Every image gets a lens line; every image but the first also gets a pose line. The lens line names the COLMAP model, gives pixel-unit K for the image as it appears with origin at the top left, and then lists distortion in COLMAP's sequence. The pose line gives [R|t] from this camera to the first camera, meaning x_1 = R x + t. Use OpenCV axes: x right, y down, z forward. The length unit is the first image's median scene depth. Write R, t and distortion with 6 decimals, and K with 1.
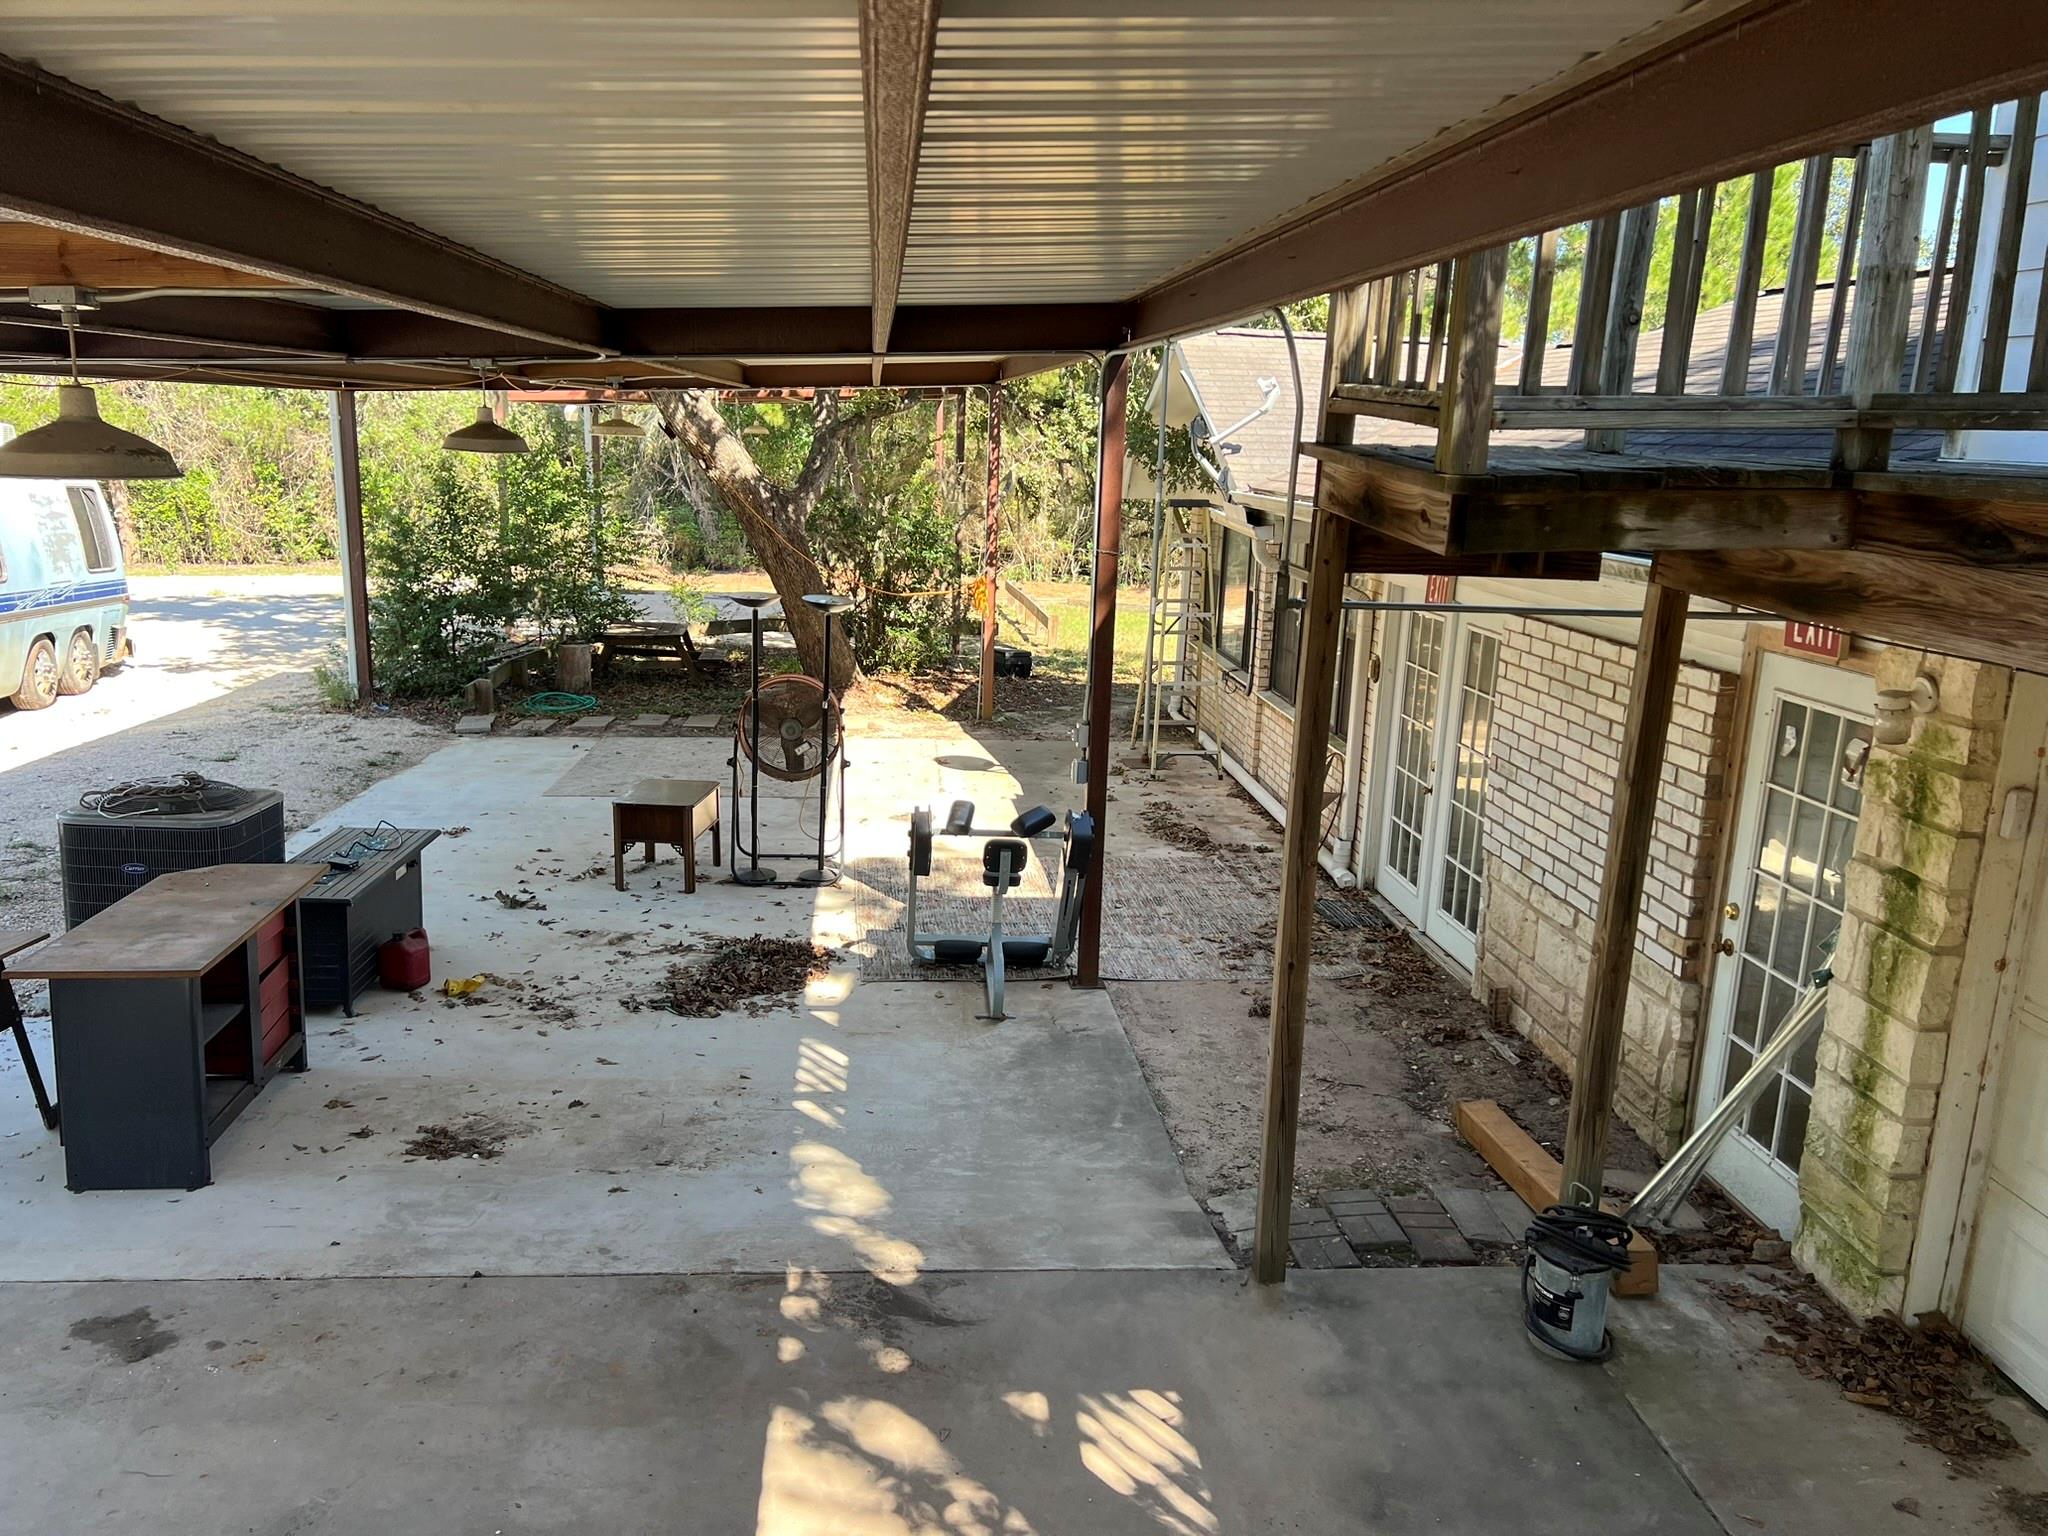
lens RADIAL K [[1586.8, 0, 1024.0], [0, 1586.8, 768.0], [0, 0, 1]] dist [0.066462, -0.087947]
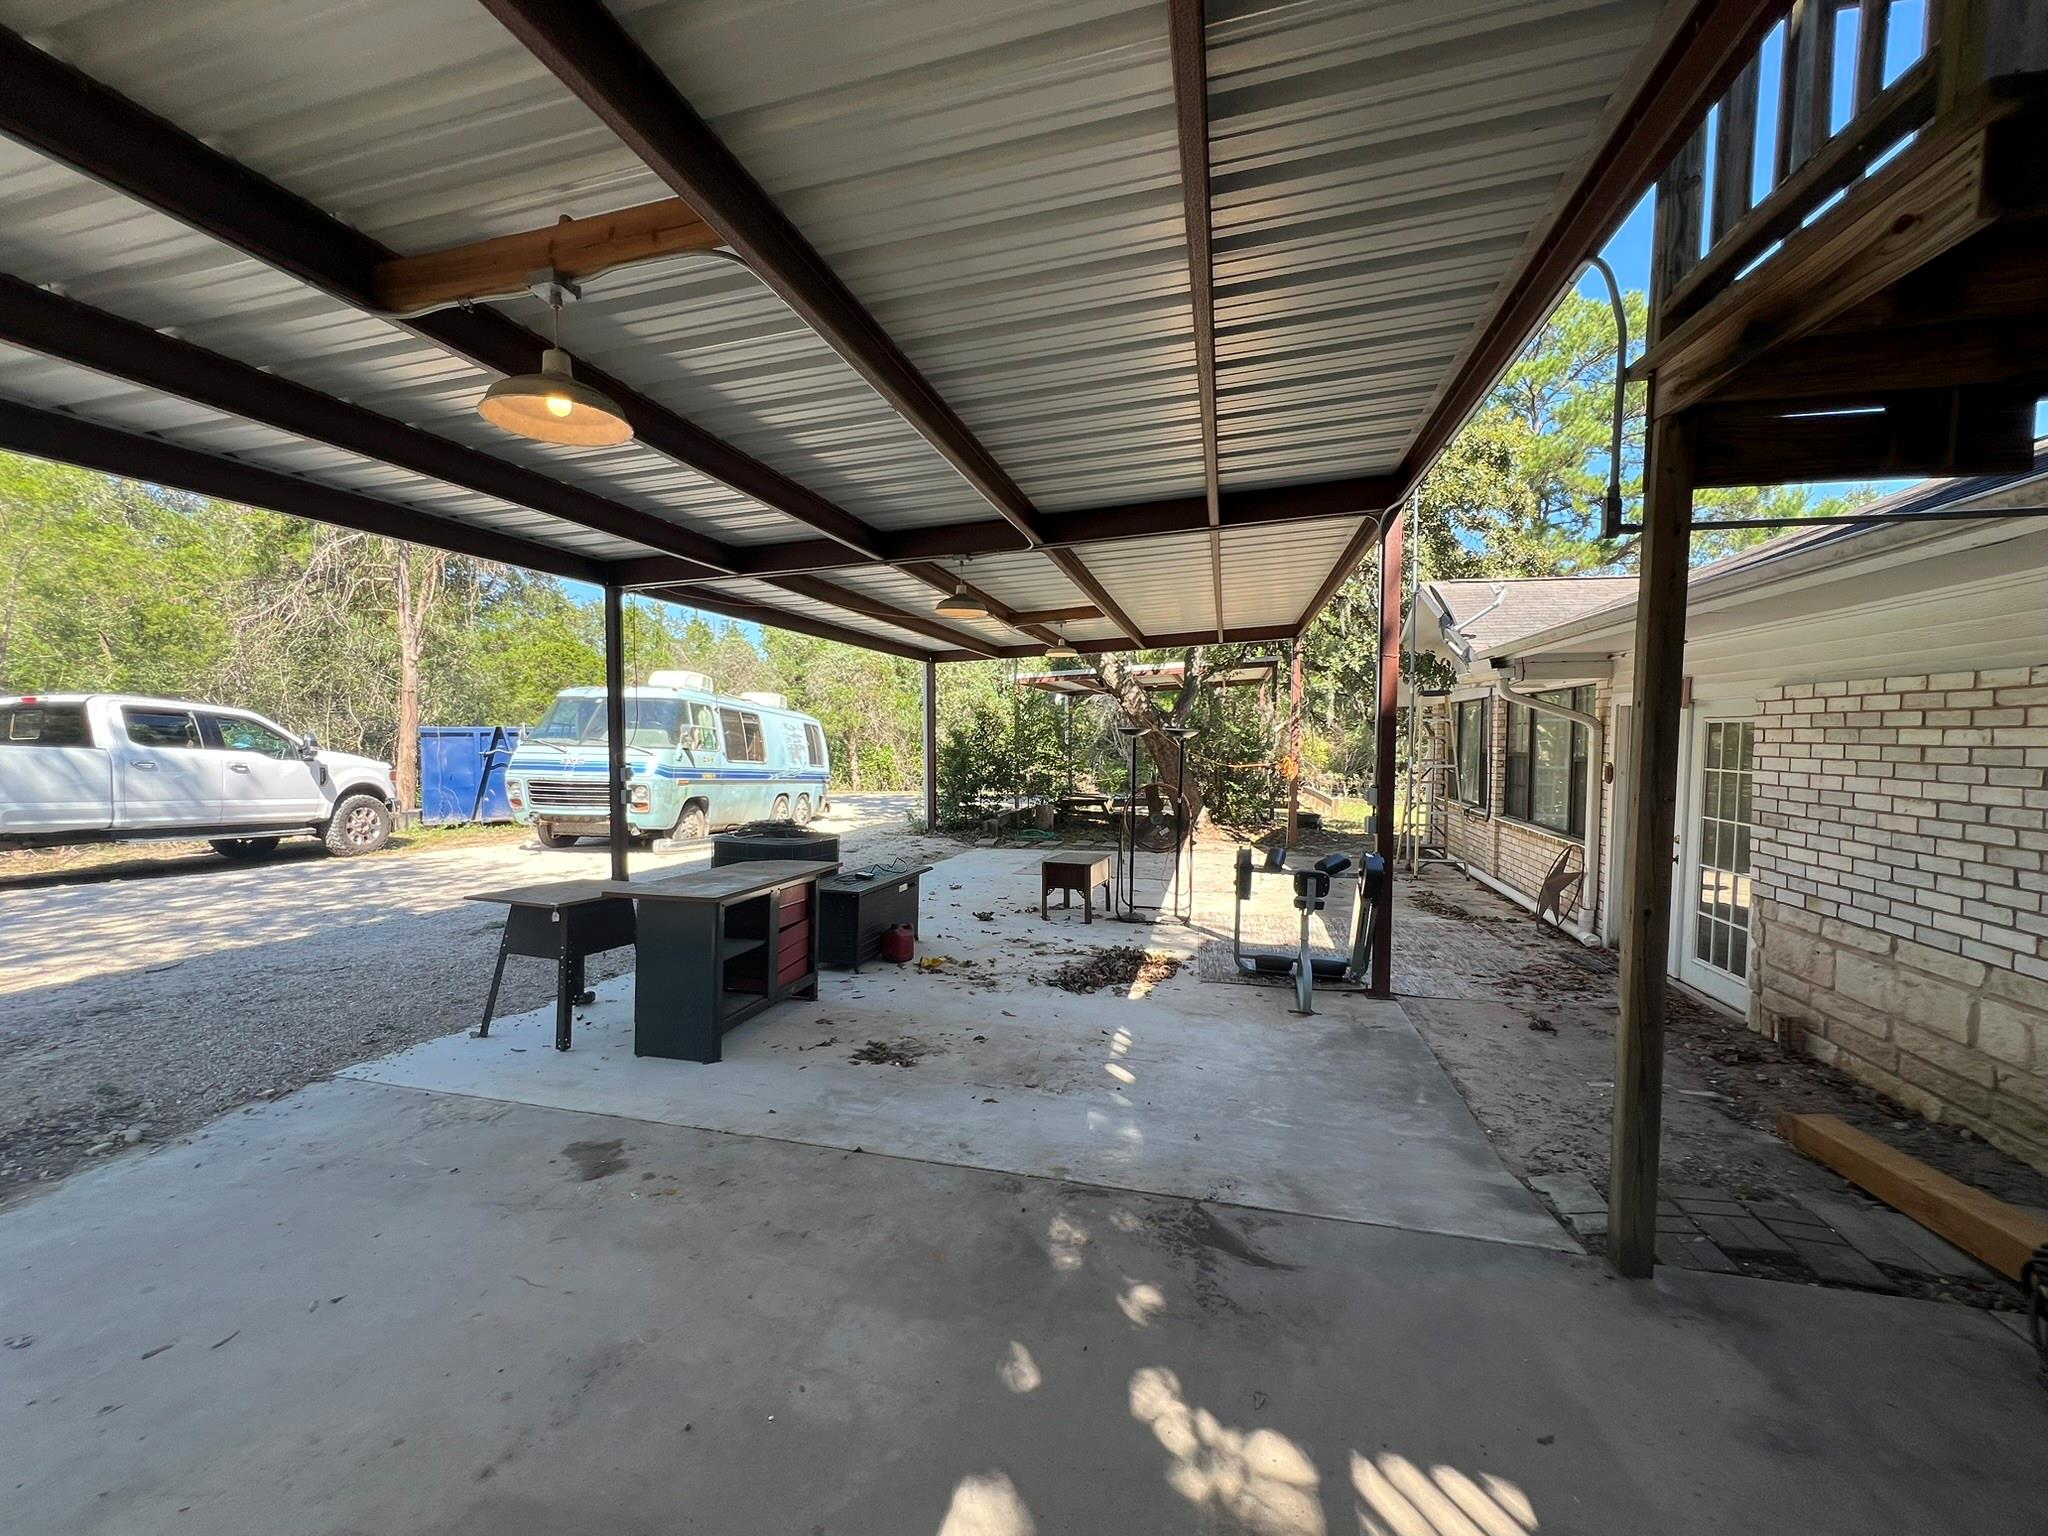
lens RADIAL K [[838.4, 0, 1024.0], [0, 838.4, 768.0], [0, 0, 1]] dist [-0.007867, 0.002832]
pose [[0.945401, -0.016813, -0.325474, -0.010548], [-0.042662, 0.983691, -0.174733, 0.099295], [0.323104, 0.179078, 0.929266, 0.290540]]
